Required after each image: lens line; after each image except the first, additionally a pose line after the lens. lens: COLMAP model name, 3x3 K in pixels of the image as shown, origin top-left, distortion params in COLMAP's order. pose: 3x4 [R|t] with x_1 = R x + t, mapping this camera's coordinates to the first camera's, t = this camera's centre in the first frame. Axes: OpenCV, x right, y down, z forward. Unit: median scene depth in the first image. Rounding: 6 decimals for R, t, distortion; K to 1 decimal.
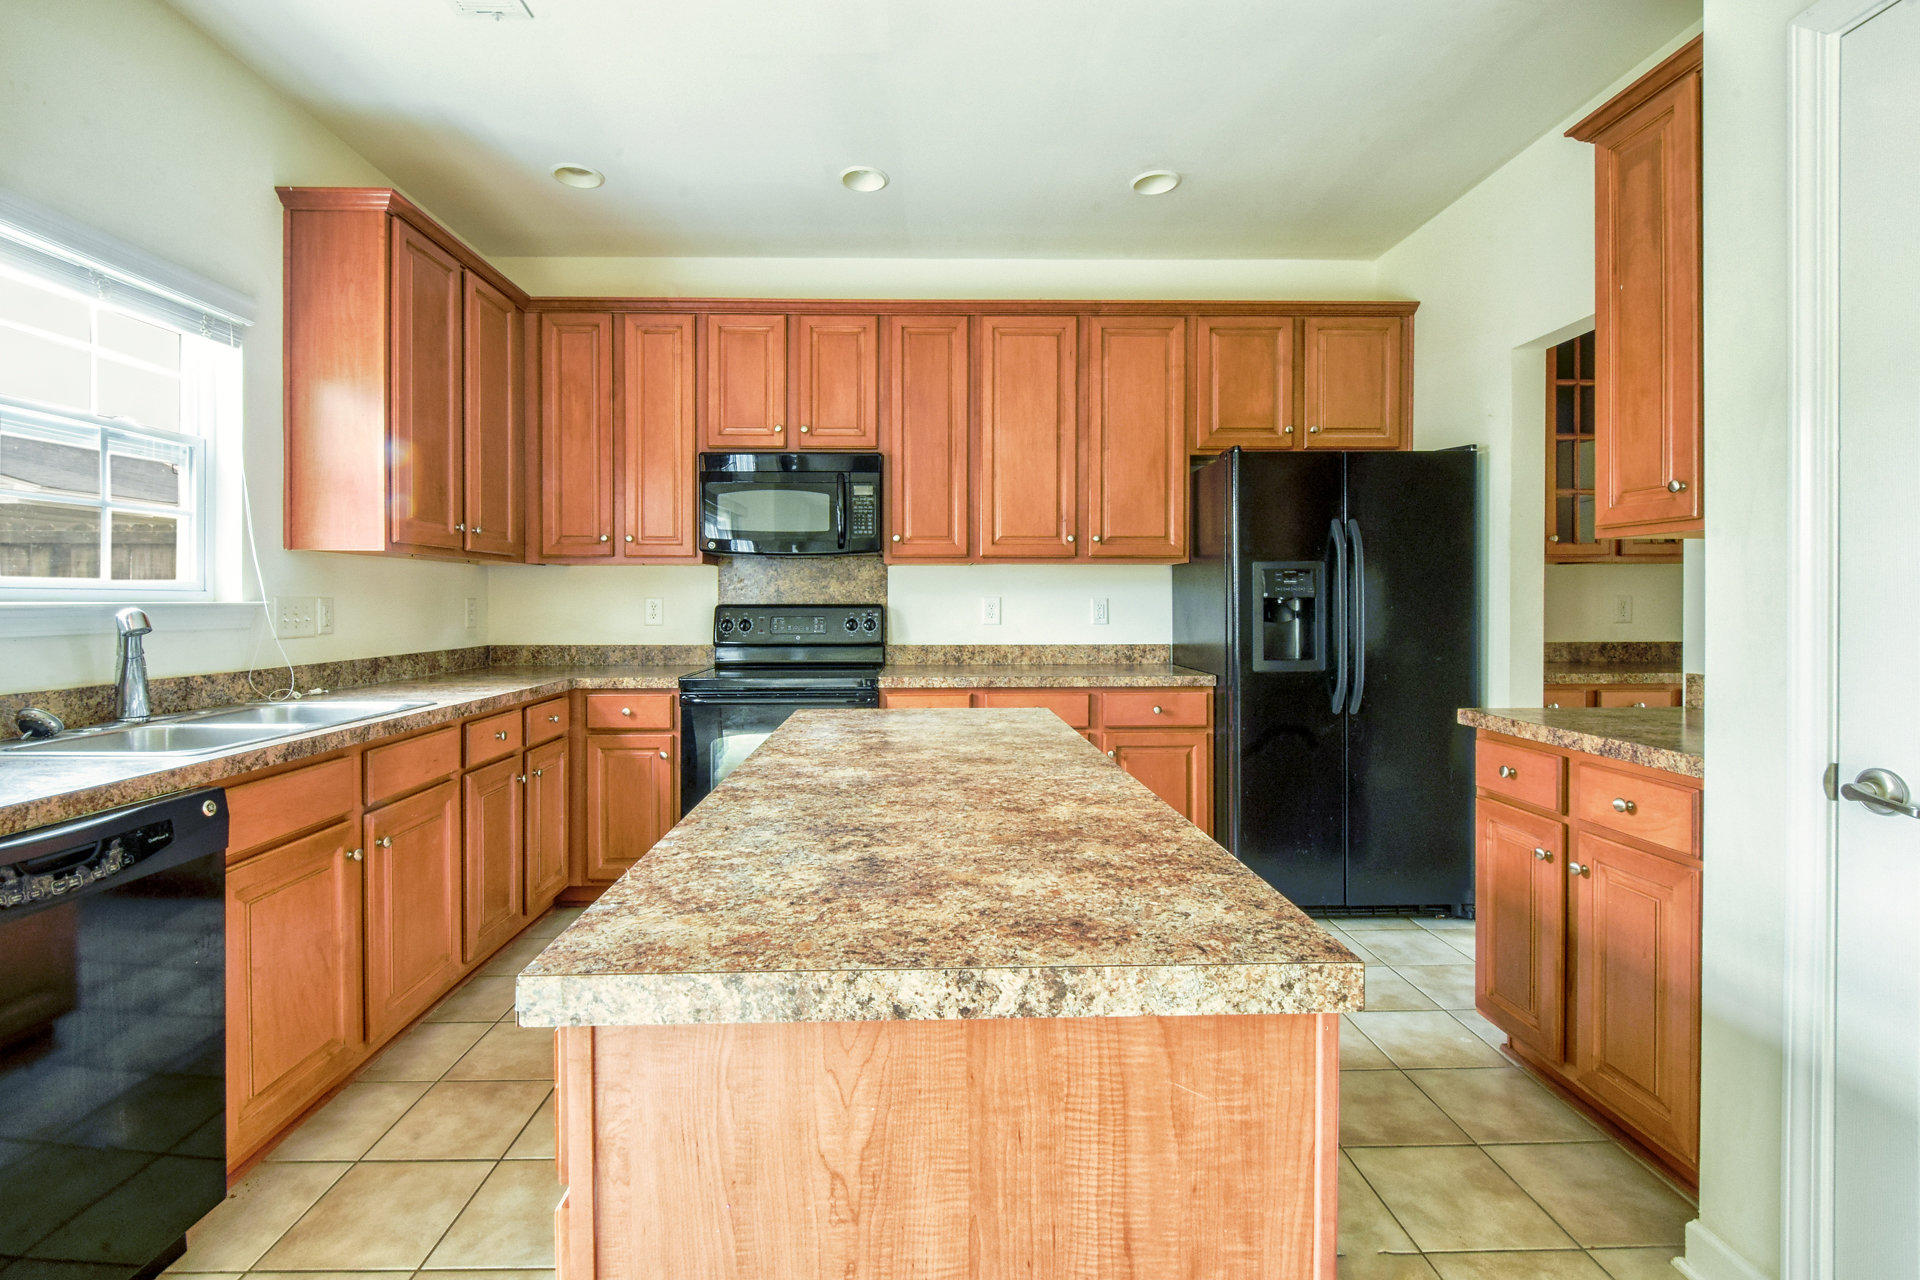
lens RADIAL K [[868.4, 0, 956.6], [0, 868.4, 609.0], [0, 0, 1]] dist [0.000934, -0.000548]
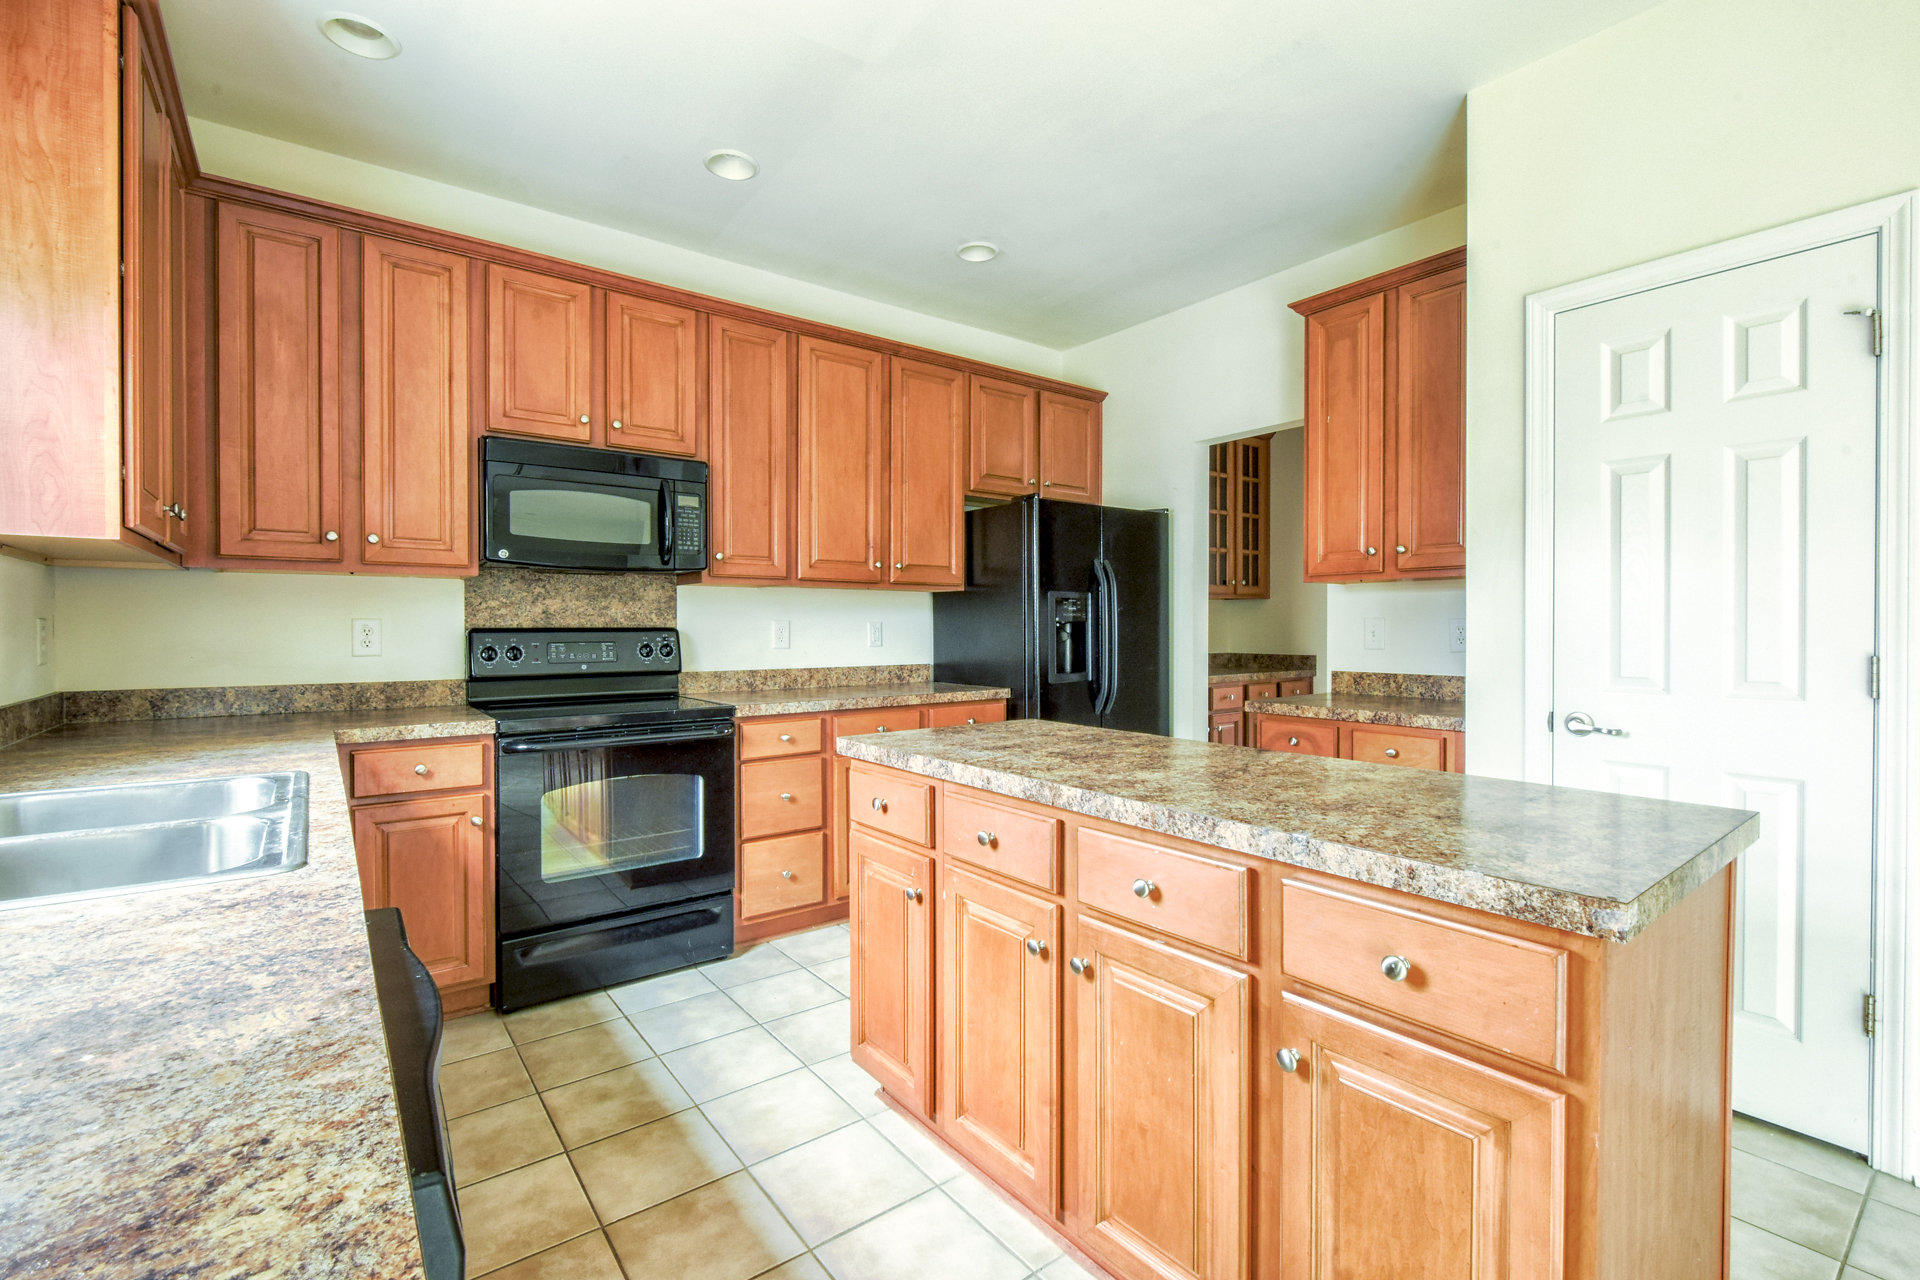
lens RADIAL K [[848.9, 0, 960.0], [0, 848.9, 640.0], [0, 0, 1]] dist [0.000423, -0.007239]
pose [[0.802545, -0.009045, 0.596523, -0.400554], [0.006290, 0.999958, 0.006700, 0.003478], [-0.596558, -0.001625, 0.802568, 0.118947]]
